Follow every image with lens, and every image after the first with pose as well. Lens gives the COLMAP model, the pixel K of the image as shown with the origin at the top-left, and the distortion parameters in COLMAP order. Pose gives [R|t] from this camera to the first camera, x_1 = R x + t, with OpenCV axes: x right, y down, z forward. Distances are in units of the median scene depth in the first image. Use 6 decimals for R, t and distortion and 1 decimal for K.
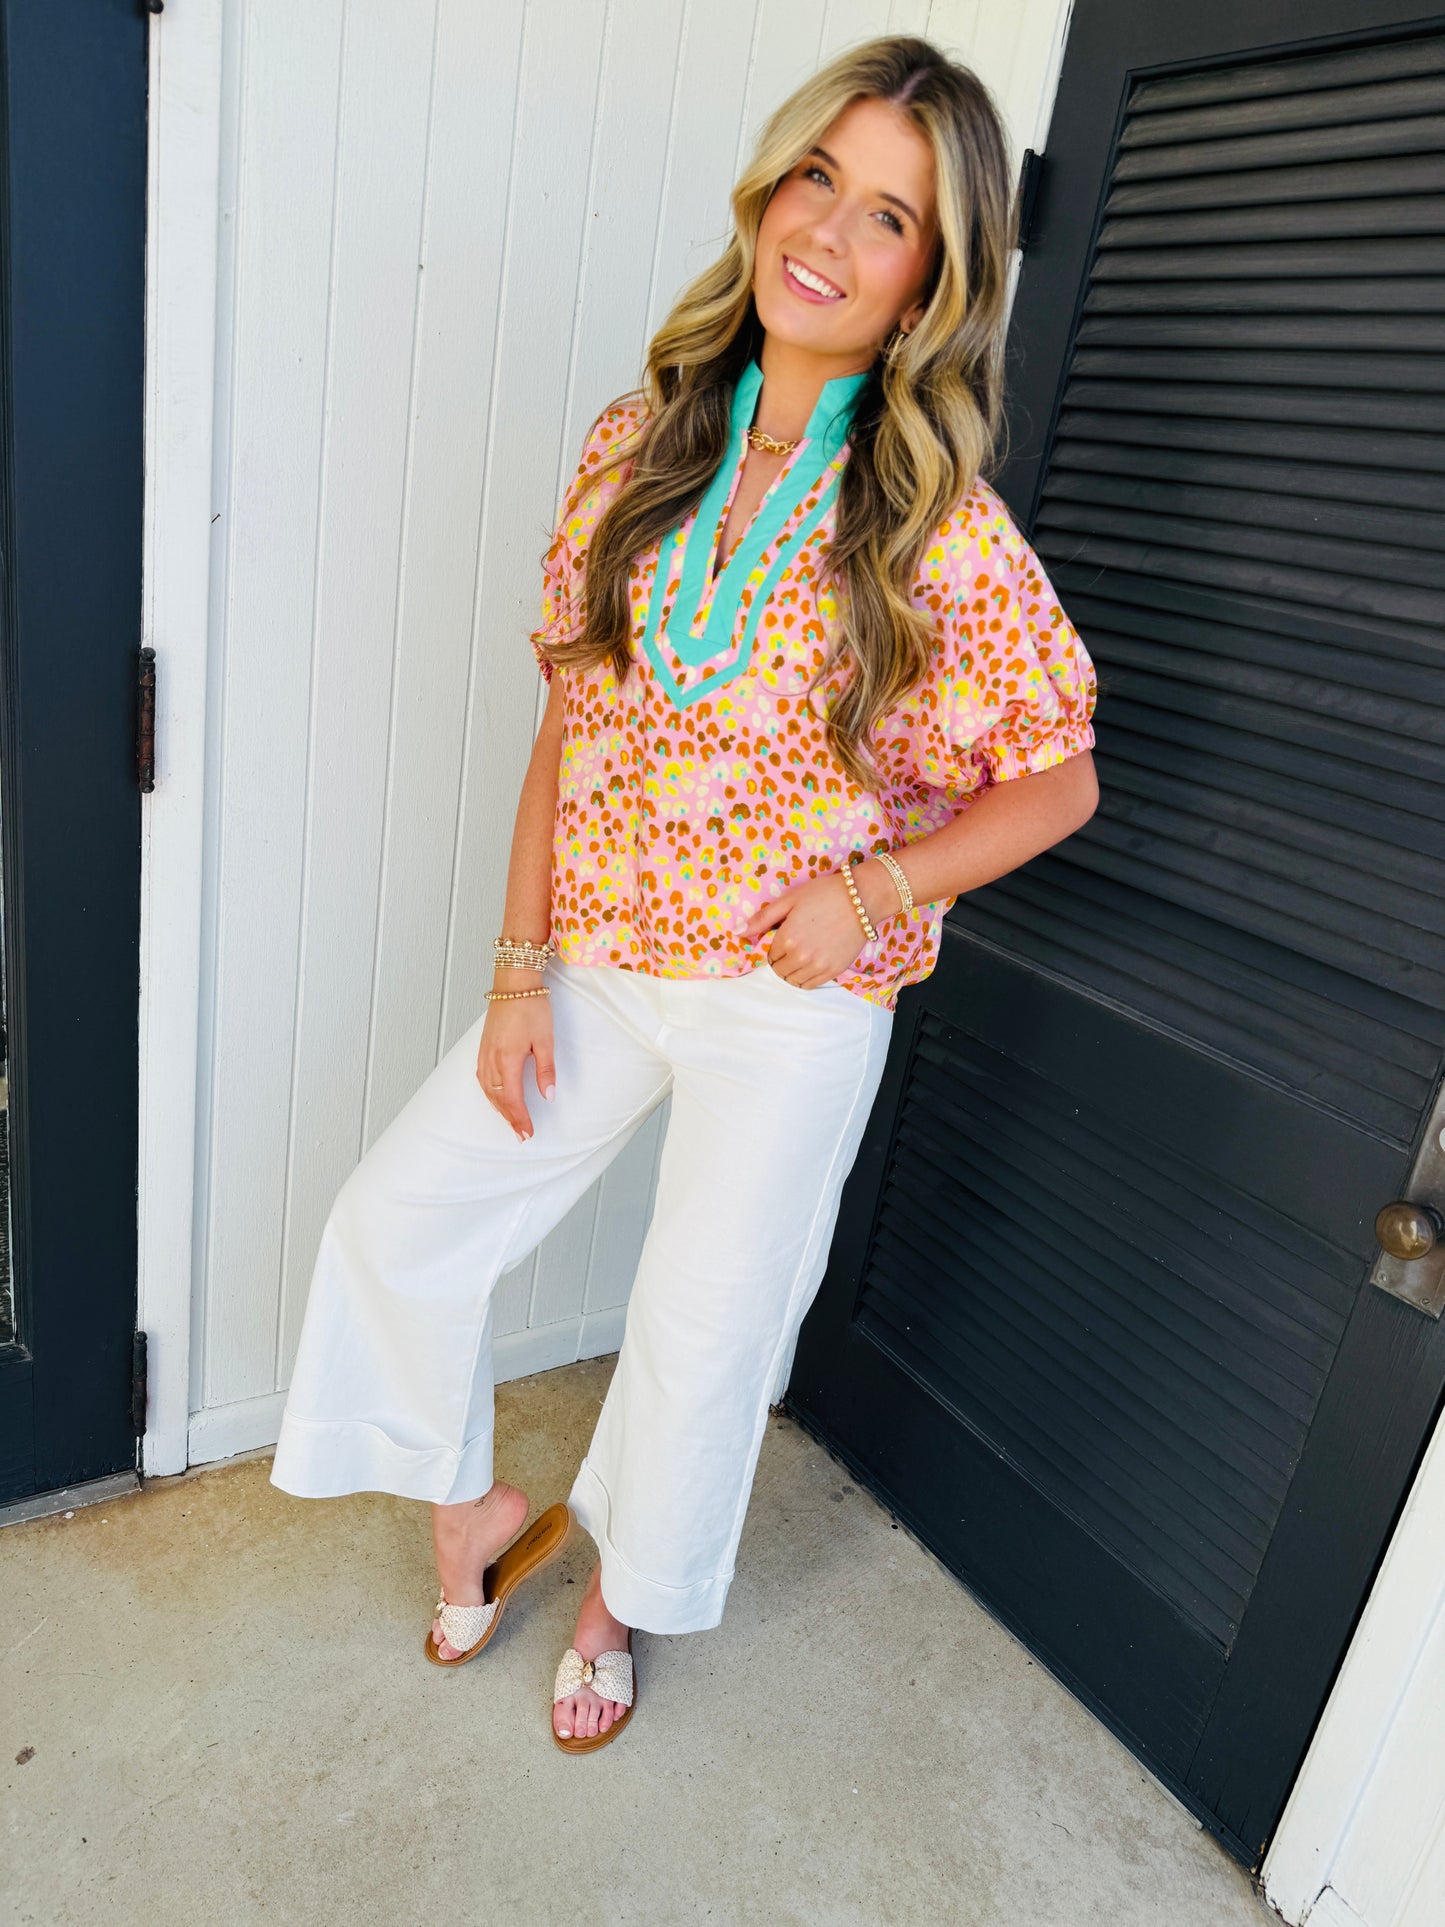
lens RADIAL K [[1386.8, 0, 727.3], [0, 1386.8, 963.5], [0, 0, 1]] dist [-0.003198, -0.007661]
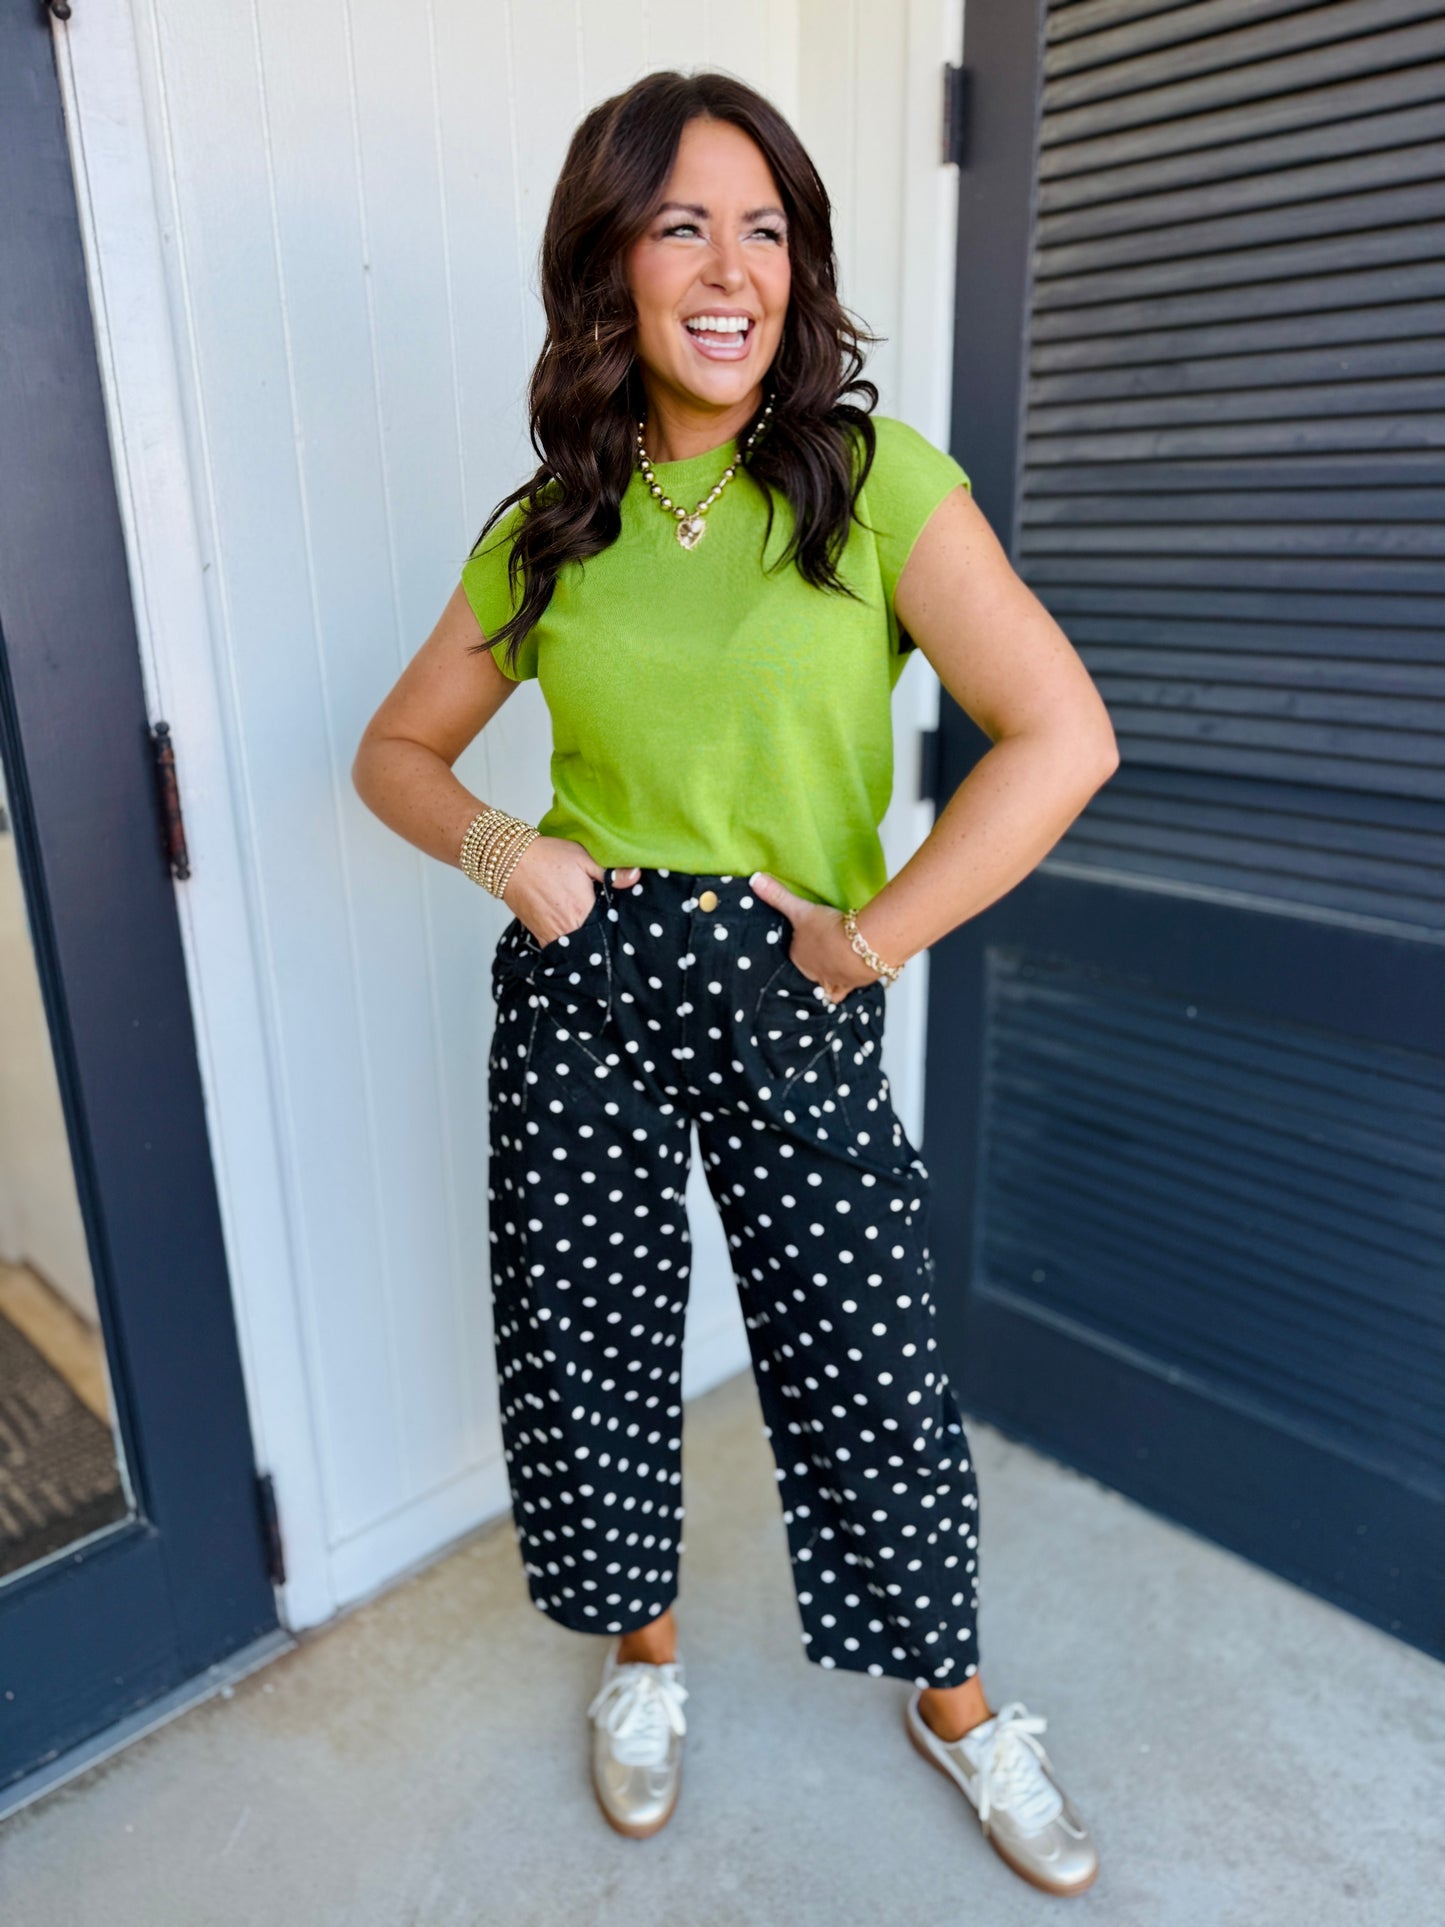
lens RADIAL K [[1387.1, 0, 722.5], [0, 1387.1, 963.5], [0, 0, 1]] dist [-0.007136, -0.006510]
pose [[0.971219, -0.210792, 0.110910, -0.185994], [0.212678, 0.977108, -0.005325, 0.008686], [-0.107249, 0.028760, 0.993816, 0.063770]]
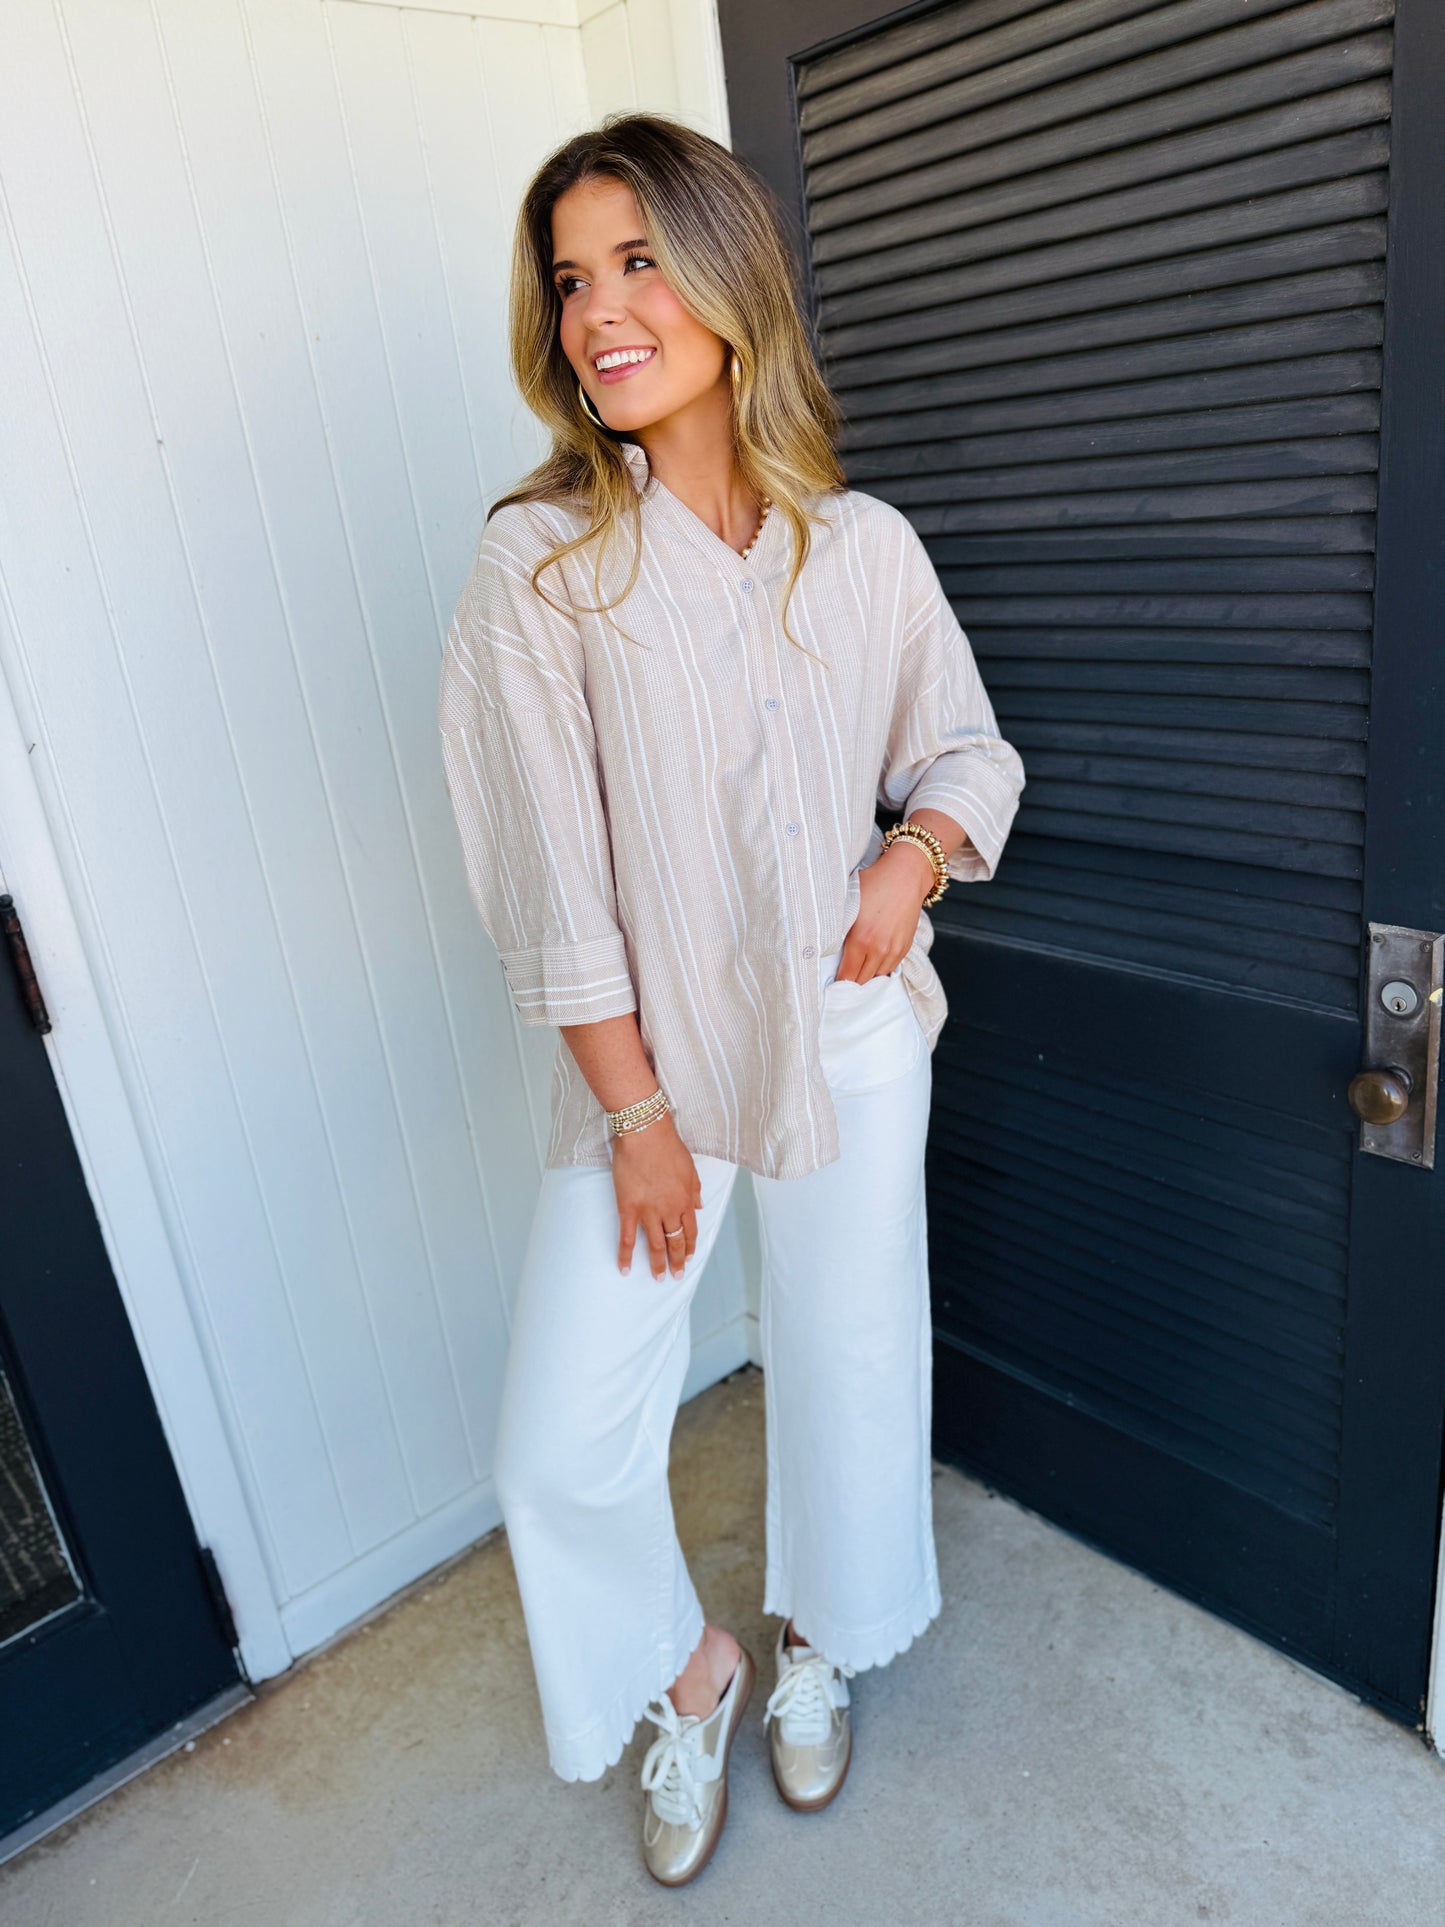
lens RADIAL K [[1387.9, 0, 730.0], [0, 1387.9, 947.2], [0, 0, 1]] dist [-0.004889, -0.010842]
pose [[0.955943, -0.291457, 0.035019, 0.026950], [0.291358, 0.956581, 0.007997, -0.048203], [-0.035829, 0.002558, 0.999355, 0.001458]]
